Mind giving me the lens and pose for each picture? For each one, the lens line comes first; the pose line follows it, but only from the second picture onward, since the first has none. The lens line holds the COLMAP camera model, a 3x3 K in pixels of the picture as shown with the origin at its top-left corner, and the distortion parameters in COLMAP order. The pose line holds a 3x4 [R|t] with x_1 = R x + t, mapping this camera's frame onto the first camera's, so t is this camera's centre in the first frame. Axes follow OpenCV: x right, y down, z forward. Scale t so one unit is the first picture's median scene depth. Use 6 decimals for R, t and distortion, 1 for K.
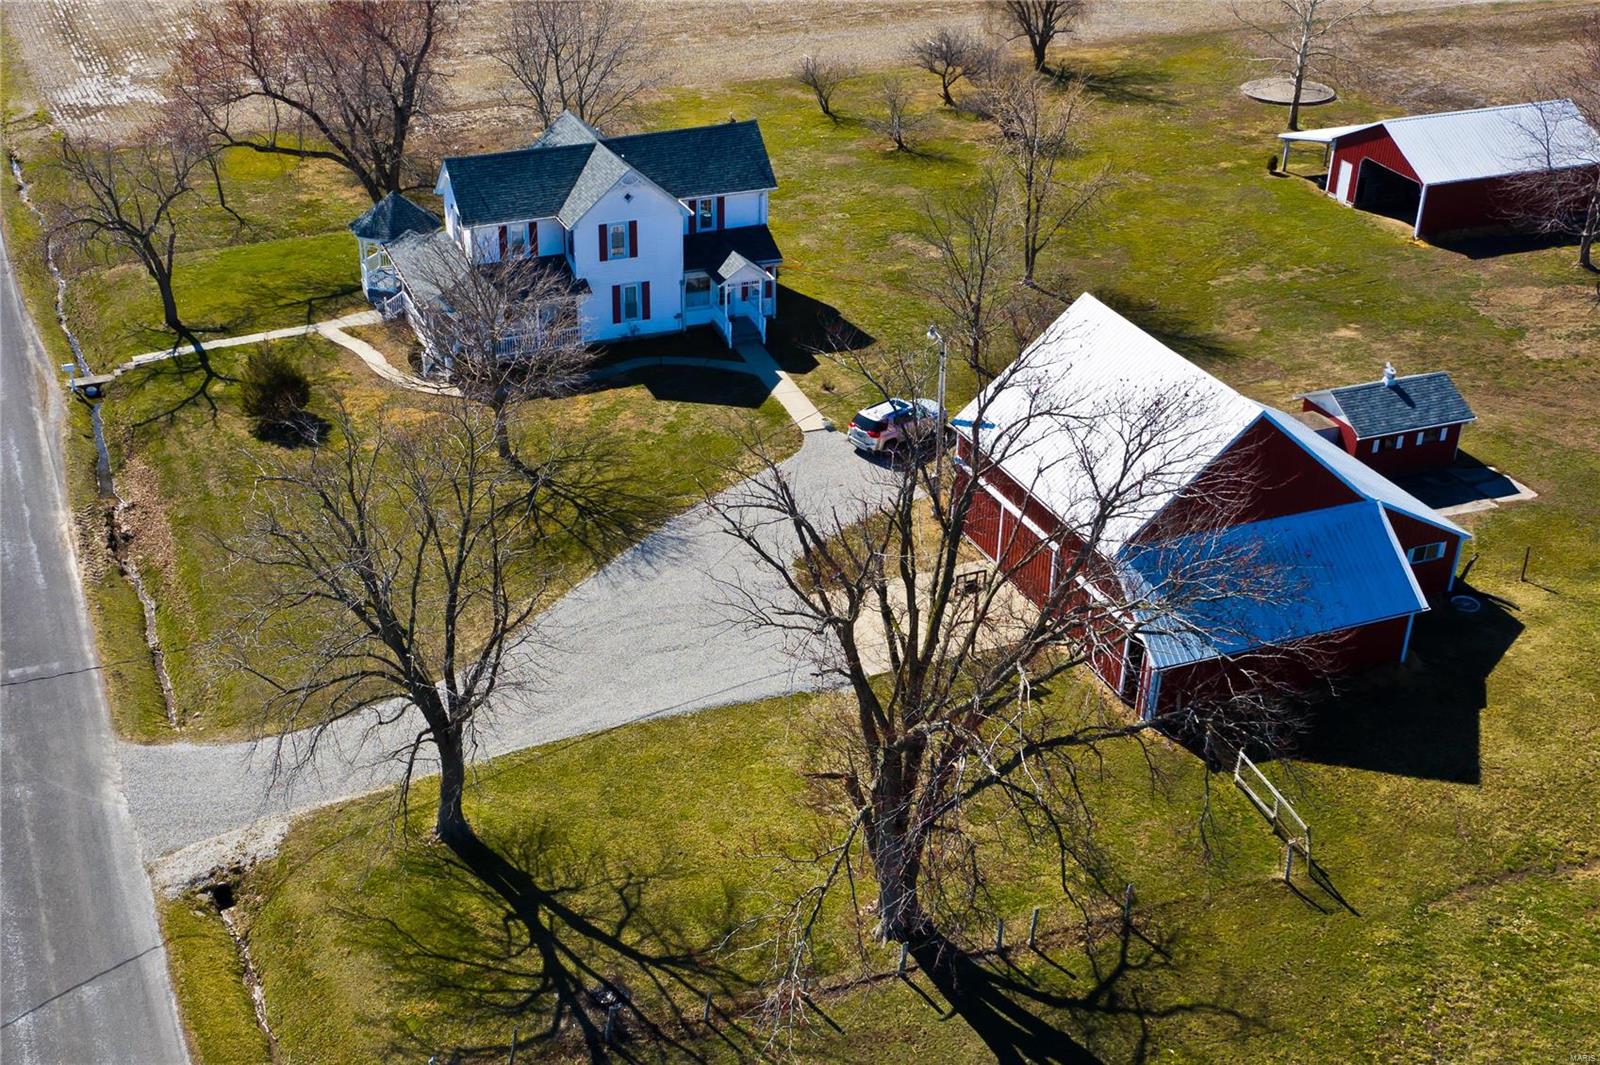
lens RADIAL K [[1882.2, 0, 662.2], [0, 1882.2, 630.0], [0, 0, 1]] dist [-0.007155, 0.000000]
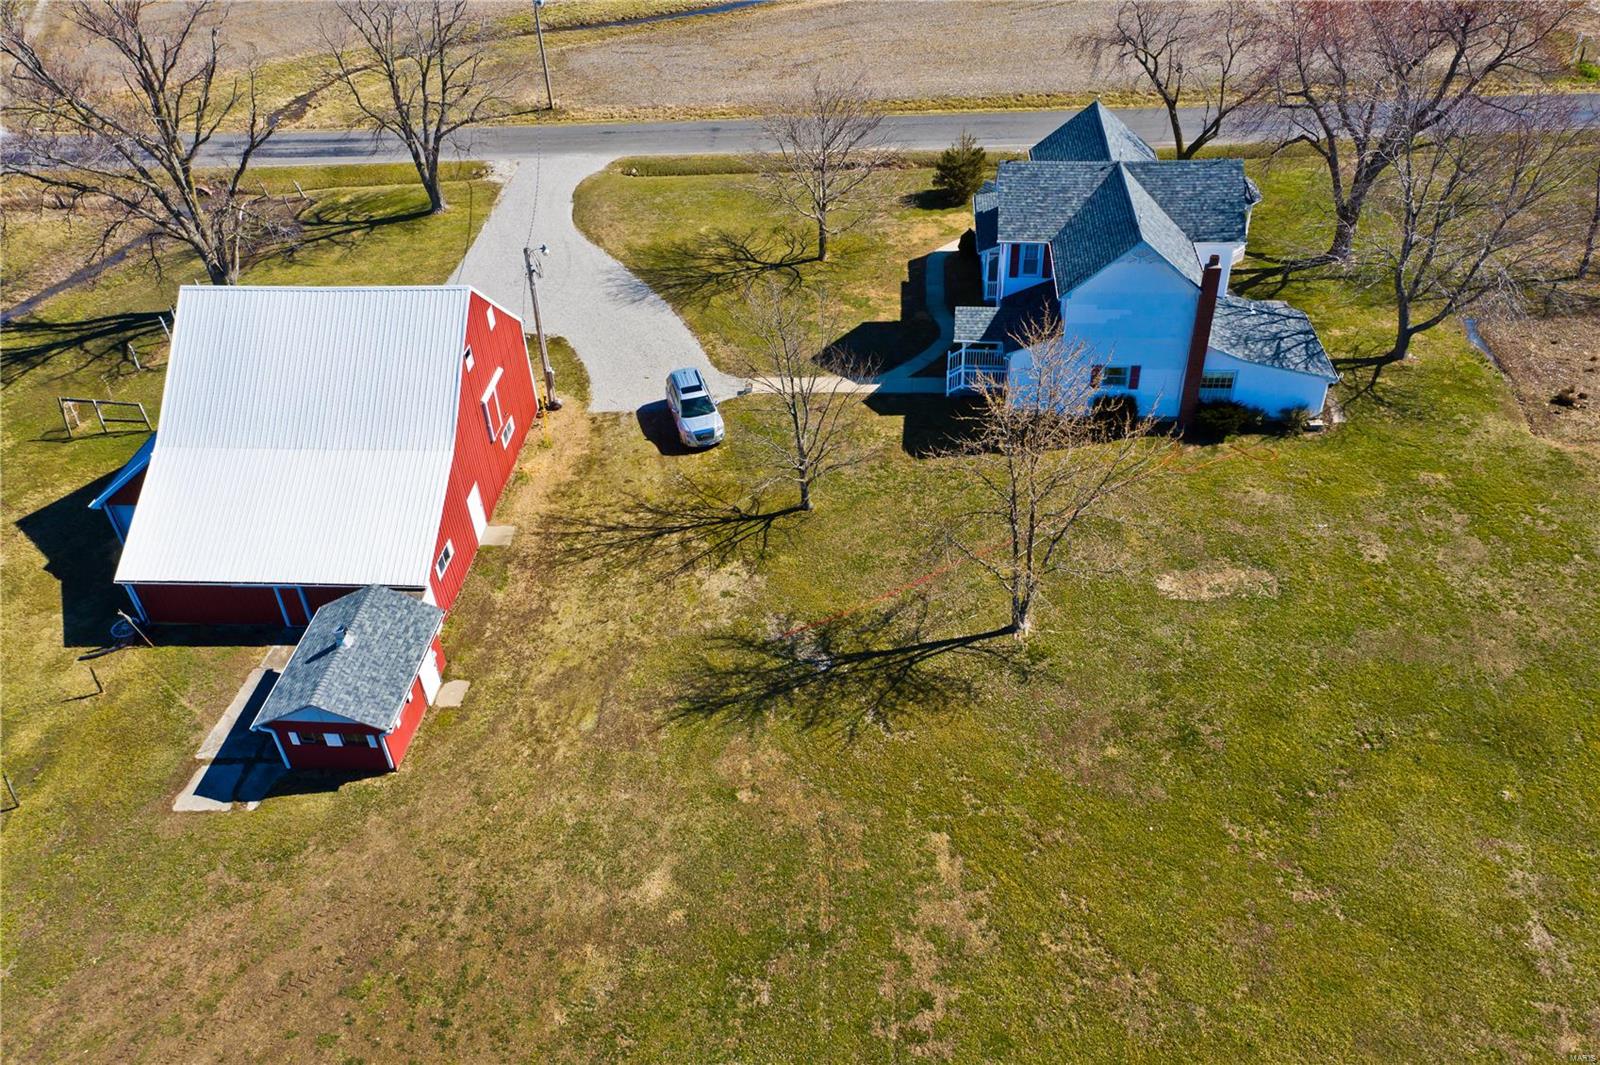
lens RADIAL K [[1258.9, 0, 800.8], [0, 1258.9, 542.1], [0, 0, 1]] dist [-0.014502, 0.034957]
pose [[-0.400584, 0.593734, -0.697863, 0.566209], [-0.433318, 0.548328, 0.715243, -0.530587], [0.807322, 0.588911, 0.037624, 0.965317]]
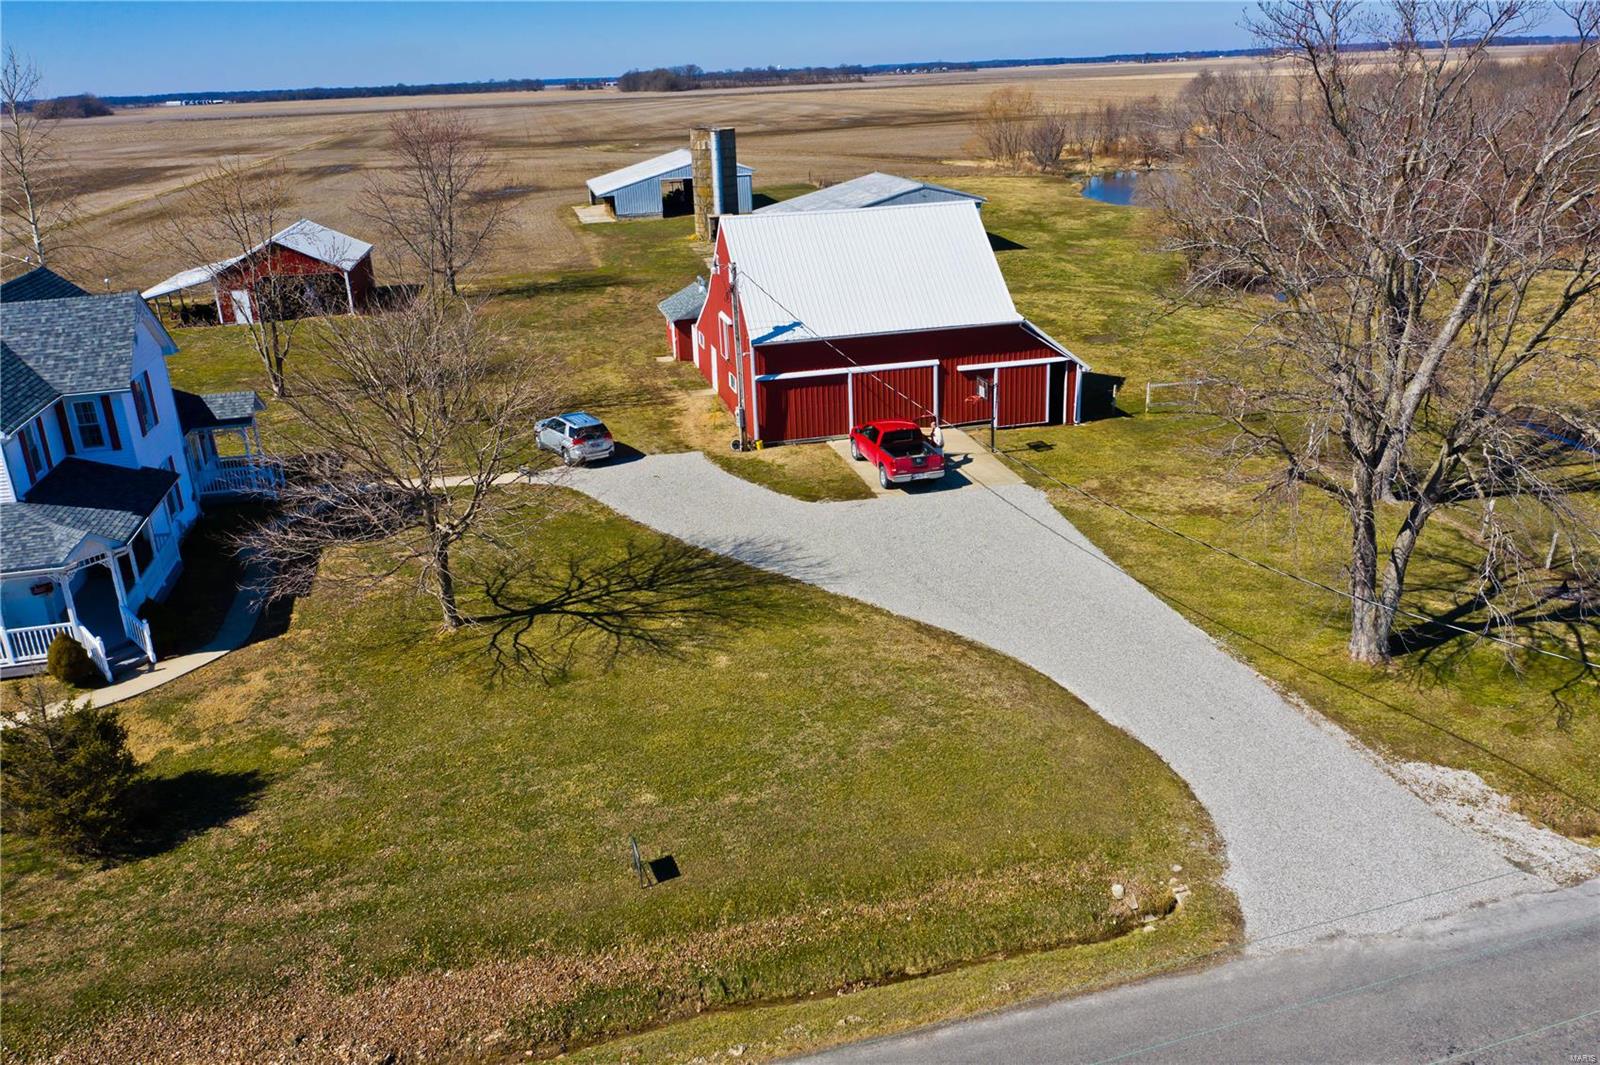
lens RADIAL K [[1258.9, 0, 798.1], [0, 1258.9, 536.0], [0, 0, 1]] dist [-0.014502, 0.034957]
pose [[0.103291, -0.339898, 0.934773, -0.433798], [0.544118, 0.806019, 0.232957, -0.141722], [-0.832626, 0.484565, 0.268200, 0.686932]]
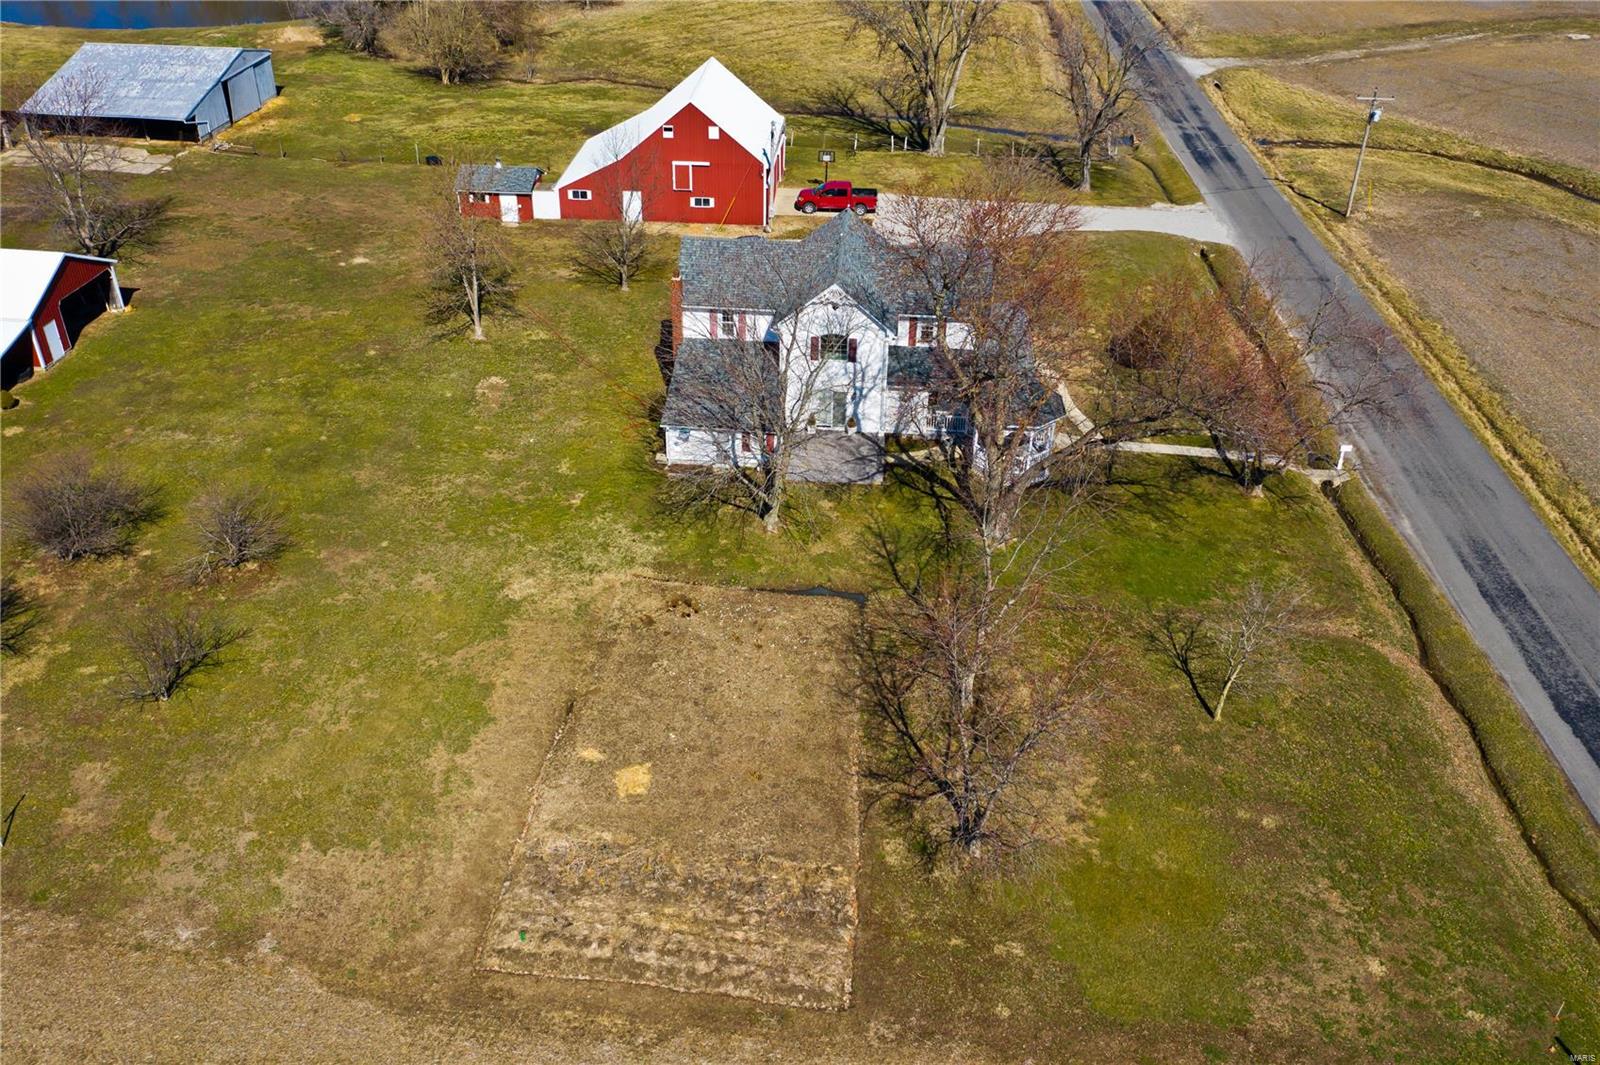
lens RADIAL K [[1323.4, 0, 745.8], [0, 1323.4, 501.9], [0, 0, 1]] dist [0.003495, 0.014230]
pose [[-0.901652, -0.215942, 0.374690, -0.295973], [0.236695, 0.478704, 0.845469, -0.834876], [-0.361938, 0.851006, -0.380513, 1.430584]]
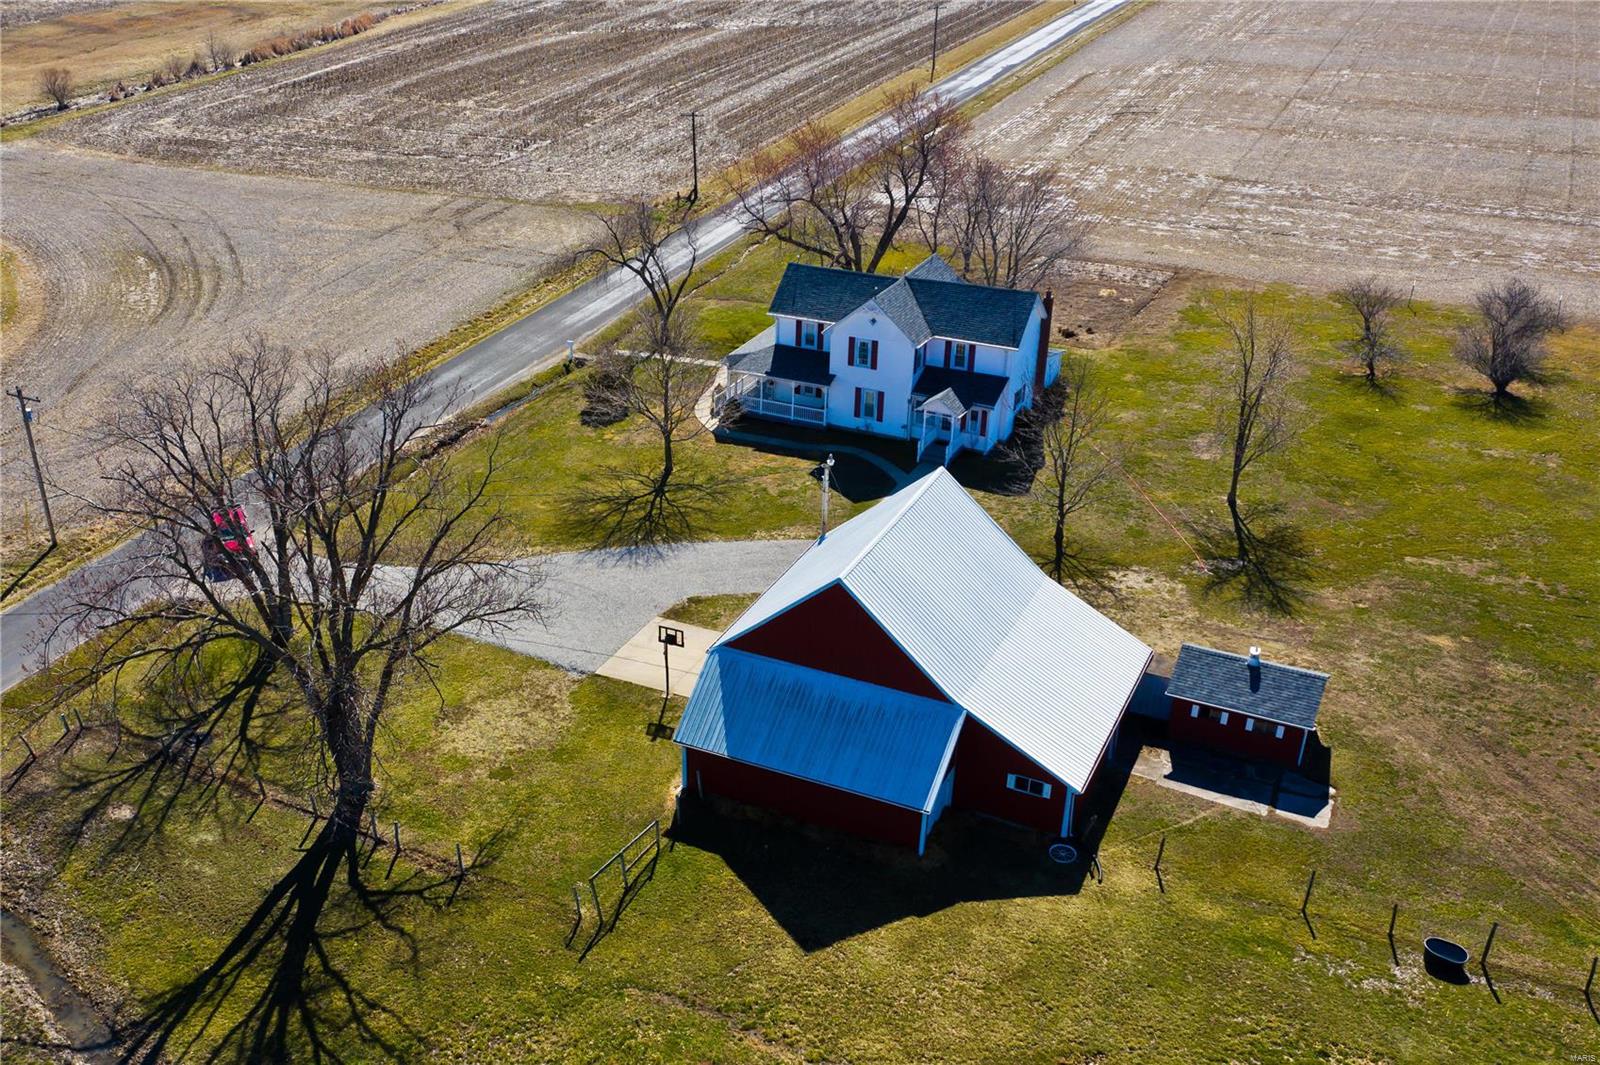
lens RADIAL K [[1487.9, 0, 666.0], [0, 1487.9, 636.5], [0, 0, 1]] dist [0.008115, 0.000000]
pose [[0.670600, 0.371255, -0.642235, 0.589040], [-0.372483, 0.917222, 0.141282, -0.121557], [0.641523, 0.144478, 0.753375, 0.184037]]
